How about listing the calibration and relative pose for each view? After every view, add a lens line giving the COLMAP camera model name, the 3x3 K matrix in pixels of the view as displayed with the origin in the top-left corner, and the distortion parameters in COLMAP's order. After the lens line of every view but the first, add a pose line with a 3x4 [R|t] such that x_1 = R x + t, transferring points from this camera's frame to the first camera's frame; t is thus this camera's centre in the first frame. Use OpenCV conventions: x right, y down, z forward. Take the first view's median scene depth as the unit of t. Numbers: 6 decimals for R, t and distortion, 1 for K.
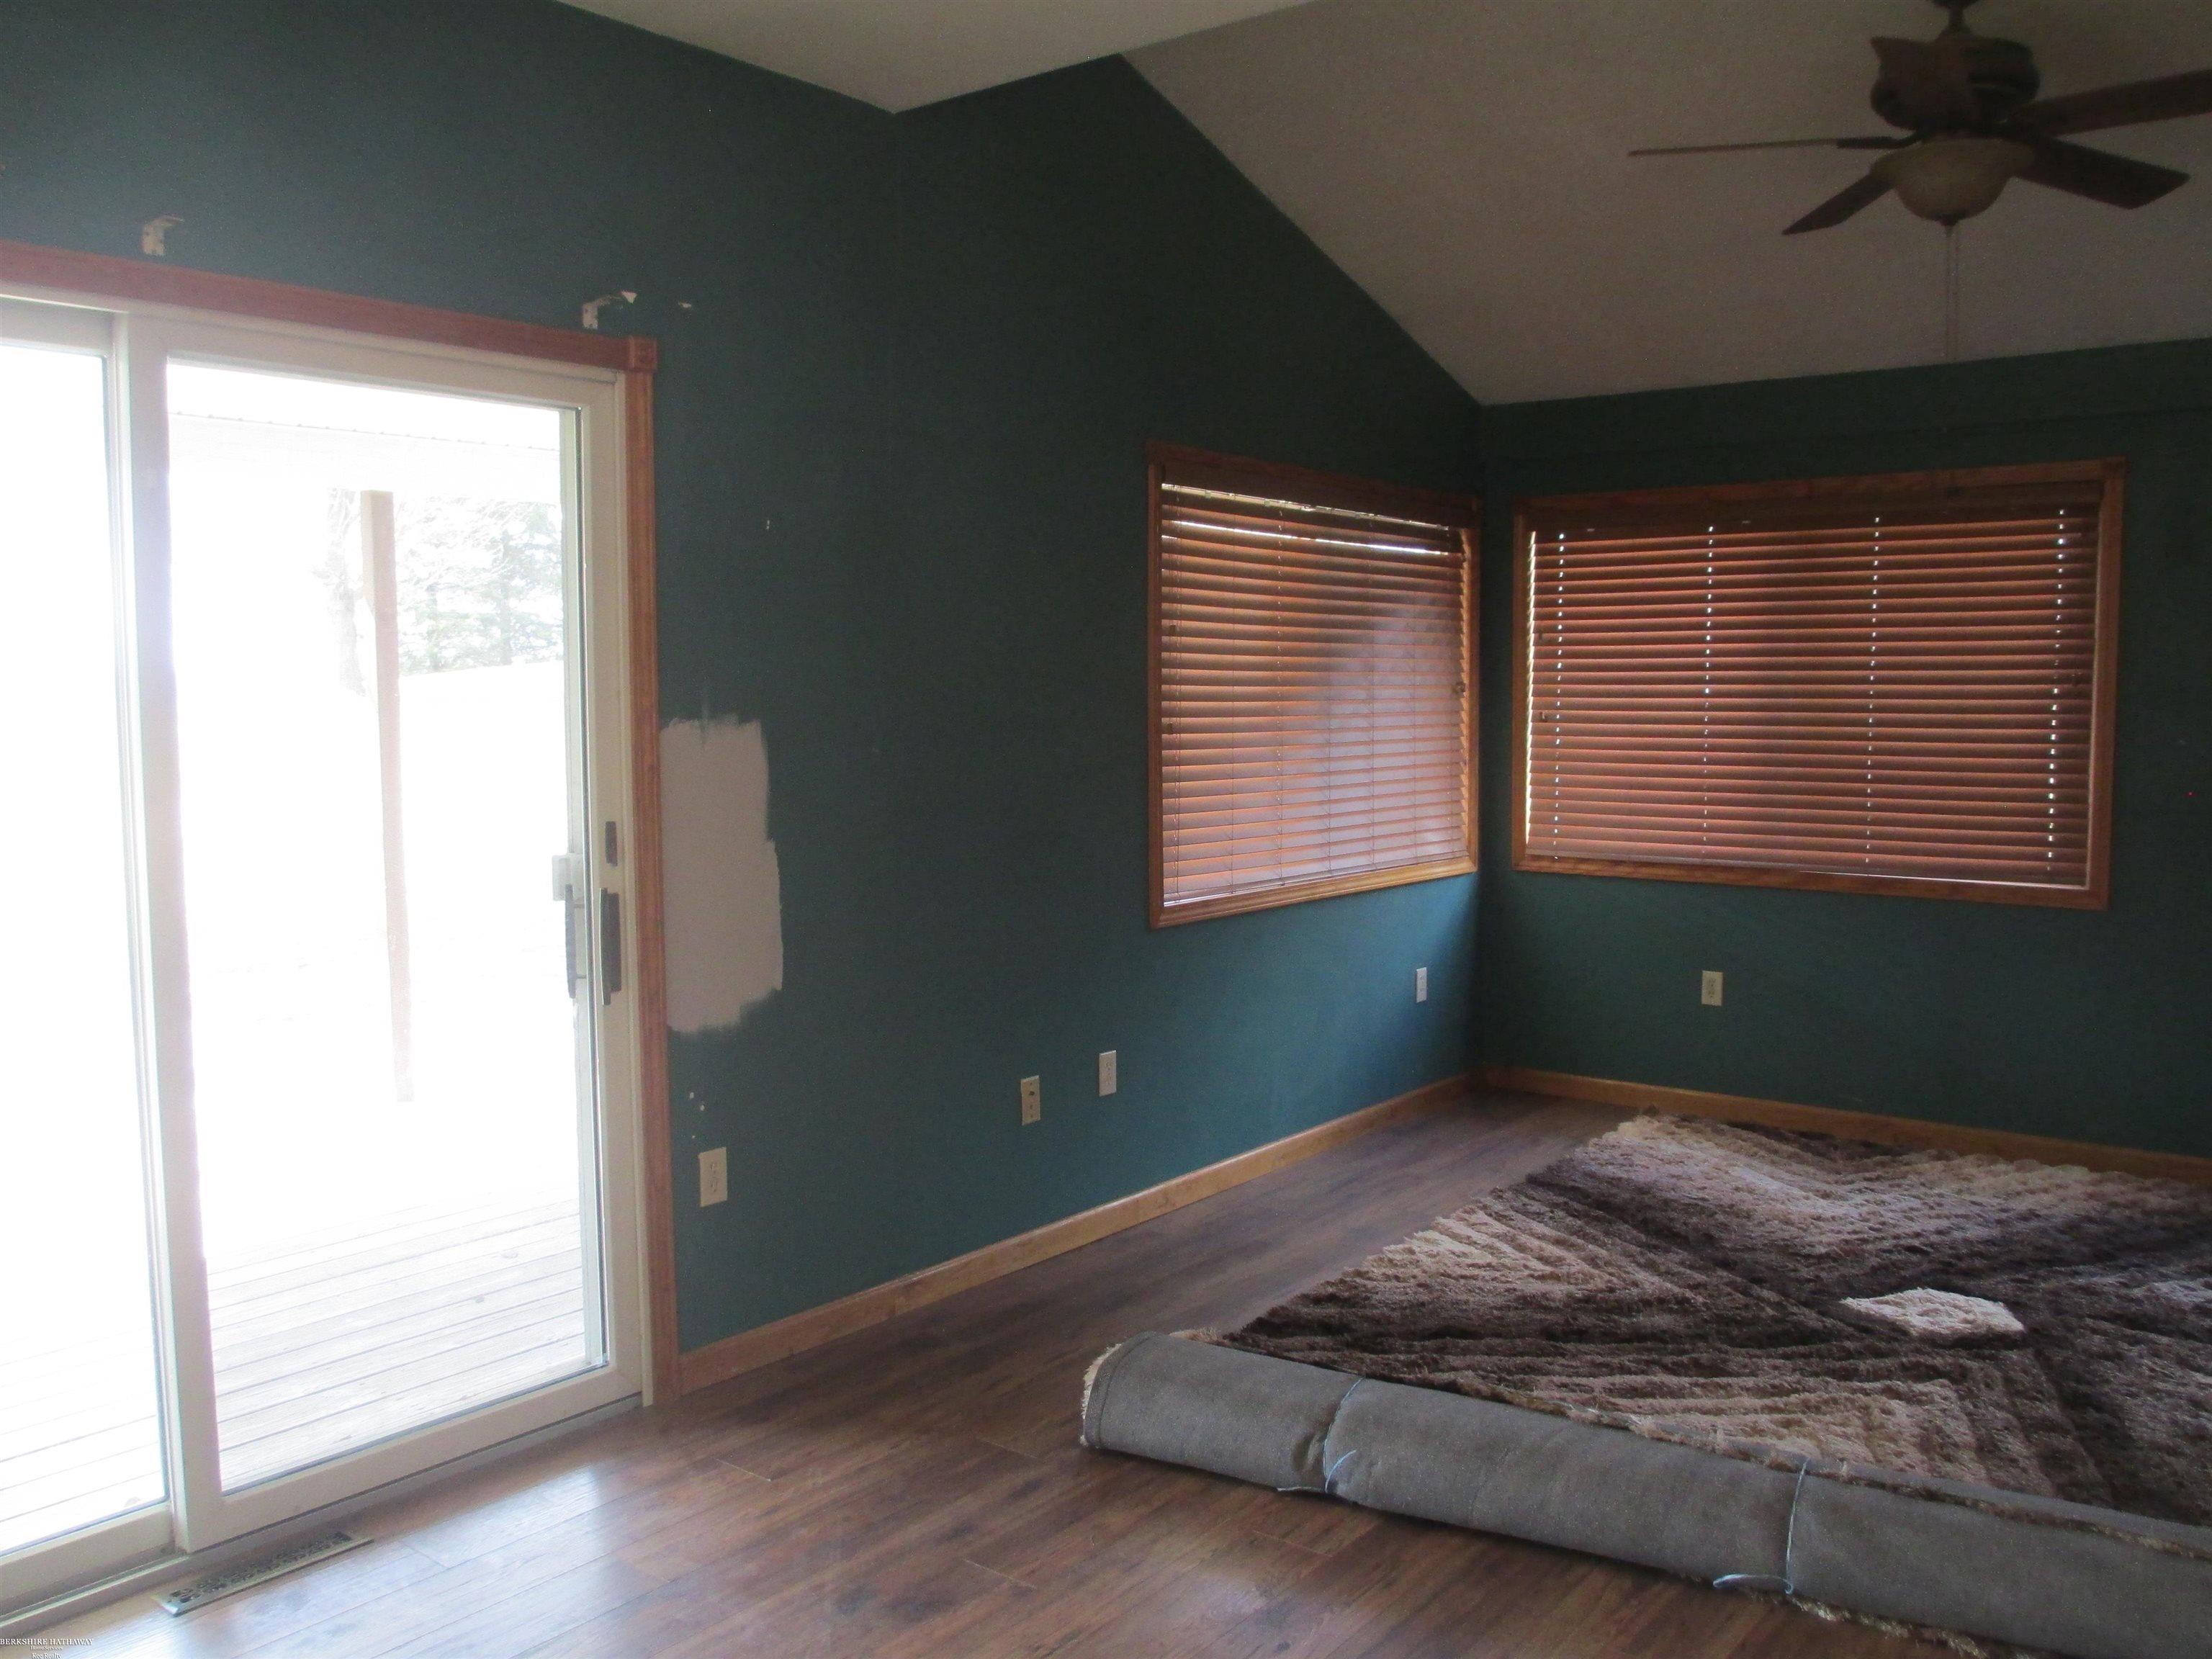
lens RADIAL K [[1846.7, 0, 1106.0], [0, 1846.7, 829.5], [0, 0, 1]] dist [-0.049385, -0.002683]
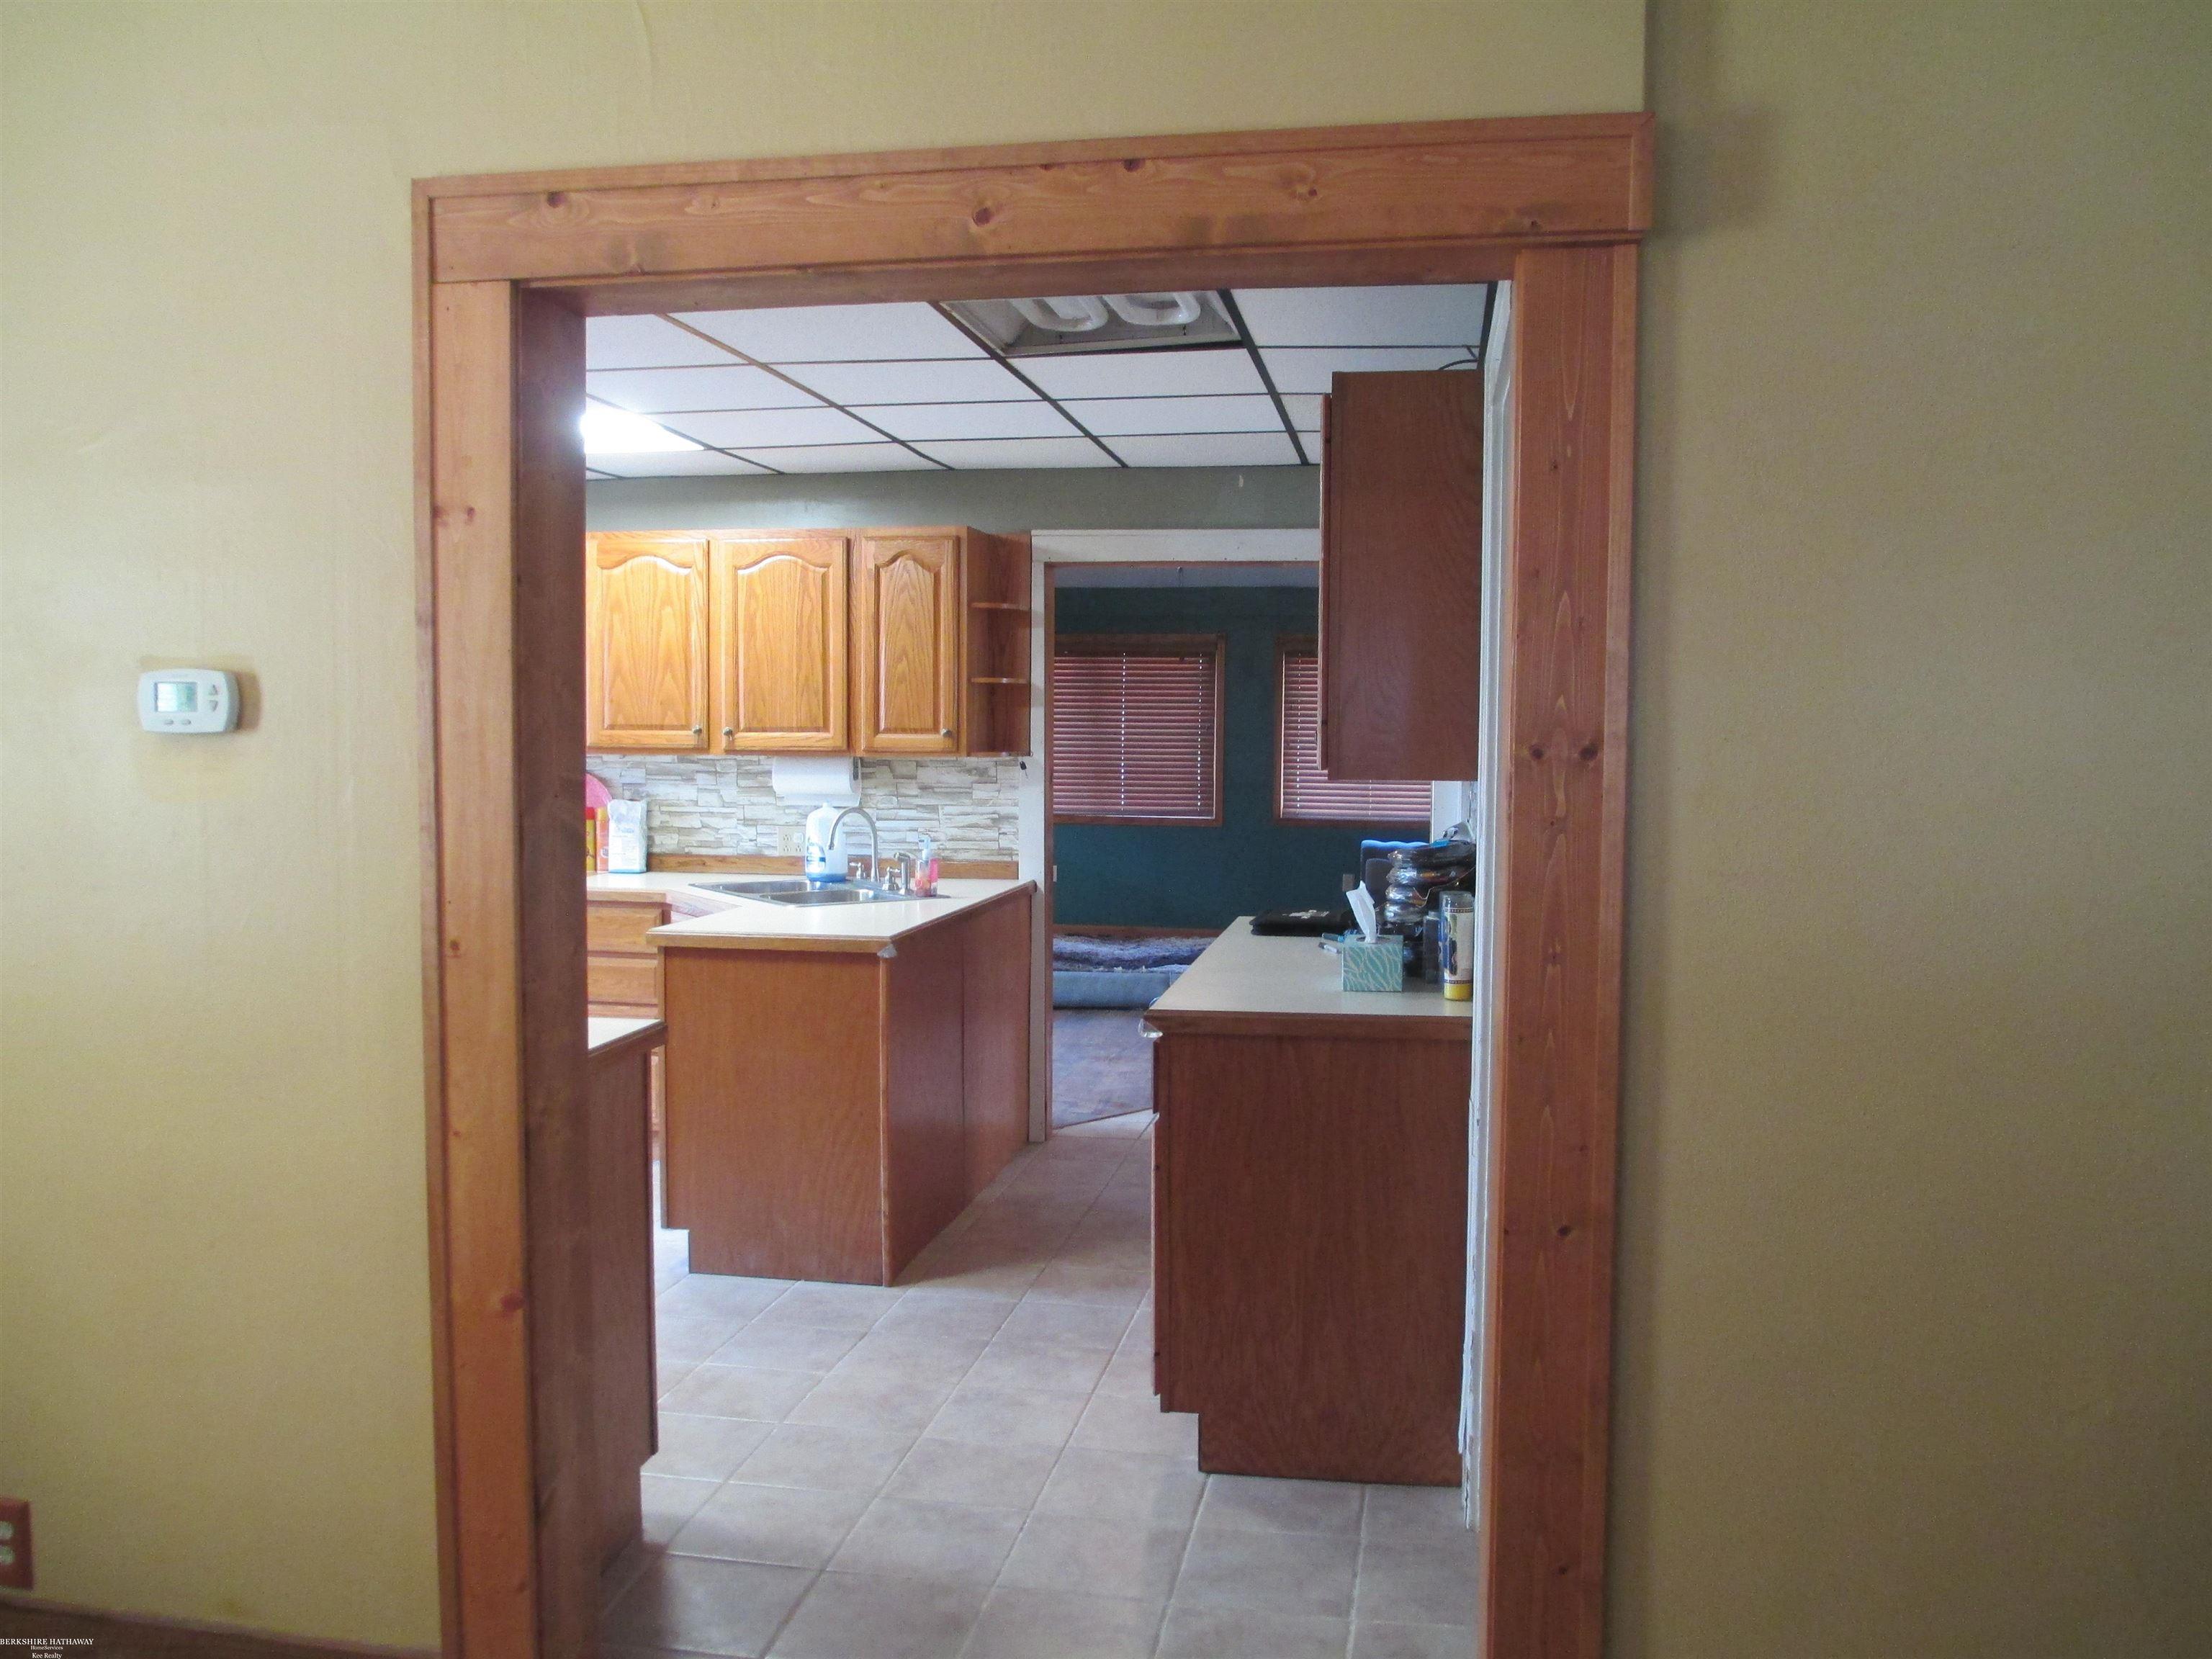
lens RADIAL K [[1846.7, 0, 1106.0], [0, 1846.7, 829.5], [0, 0, 1]] dist [-0.049385, -0.002683]
pose [[0.883396, -0.016048, 0.468352, -0.680160], [0.026825, 0.999506, -0.016349, 0.081998], [-0.467858, 0.027007, 0.883391, -1.006802]]
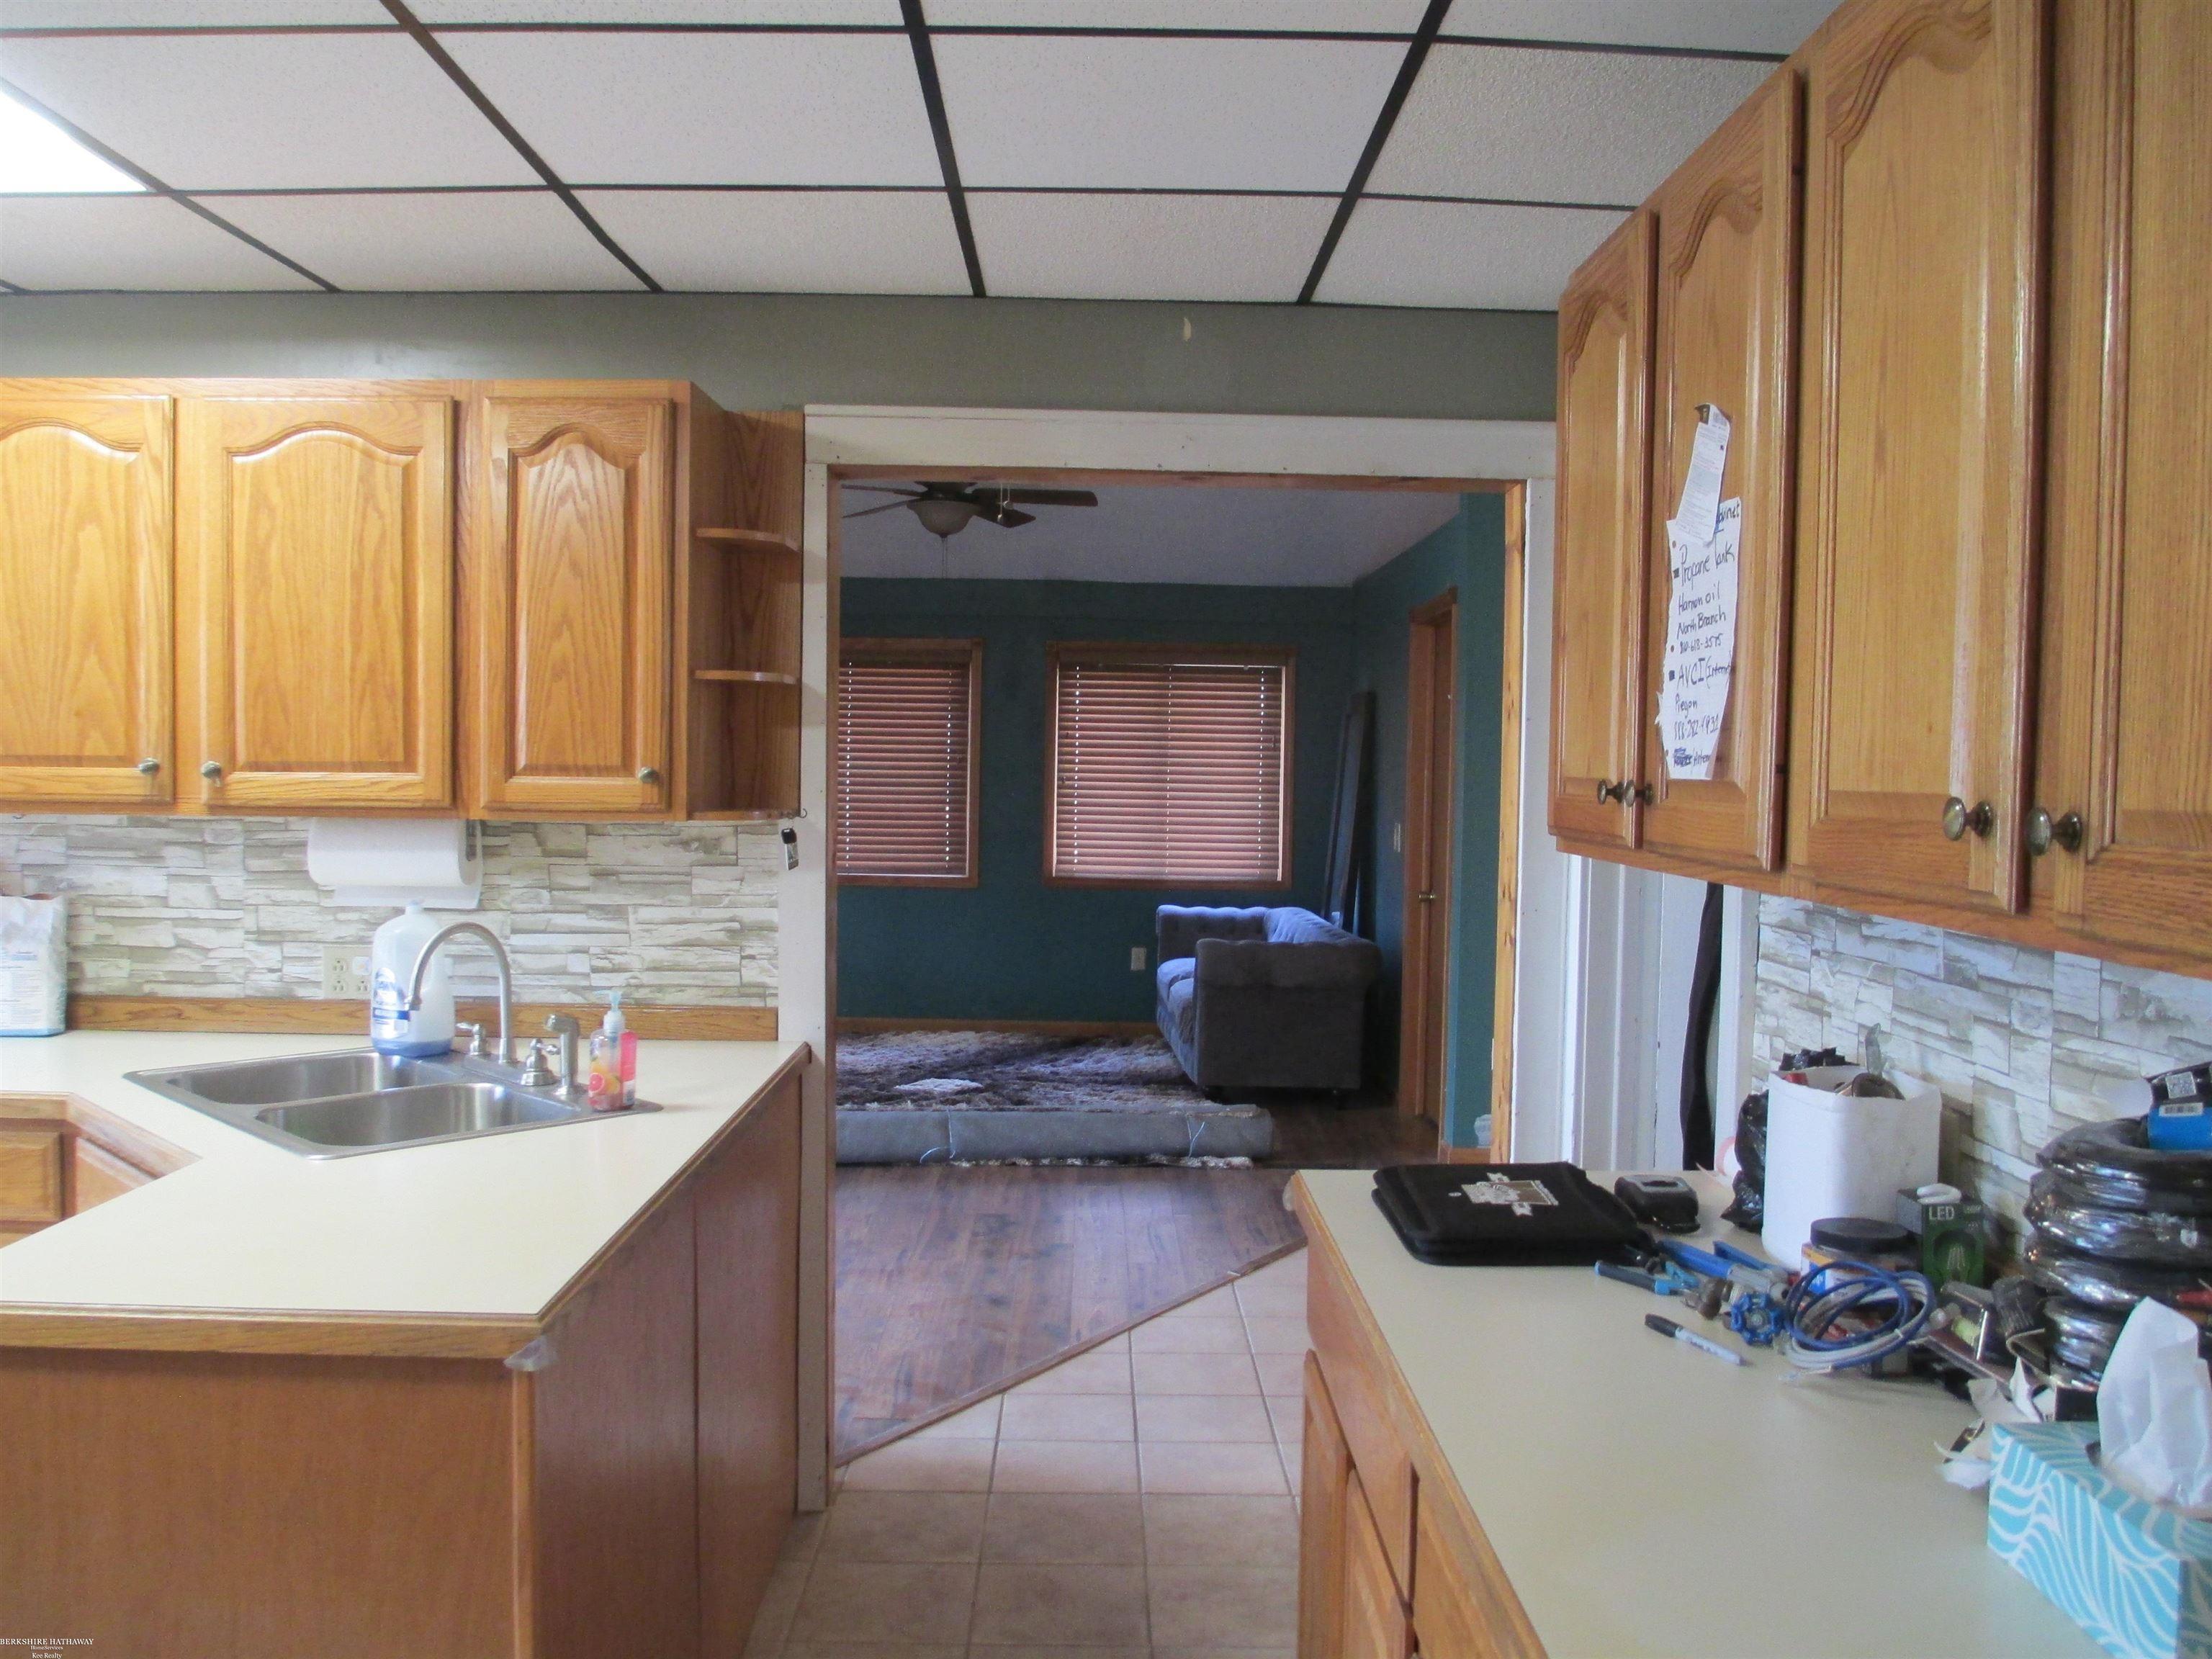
lens RADIAL K [[1846.7, 0, 1106.0], [0, 1846.7, 829.5], [0, 0, 1]] dist [-0.049385, -0.002683]
pose [[0.781965, -0.008862, 0.623260, -0.486374], [0.032437, 0.999123, -0.026491, 0.038922], [-0.622478, 0.040932, 0.781566, -0.508352]]
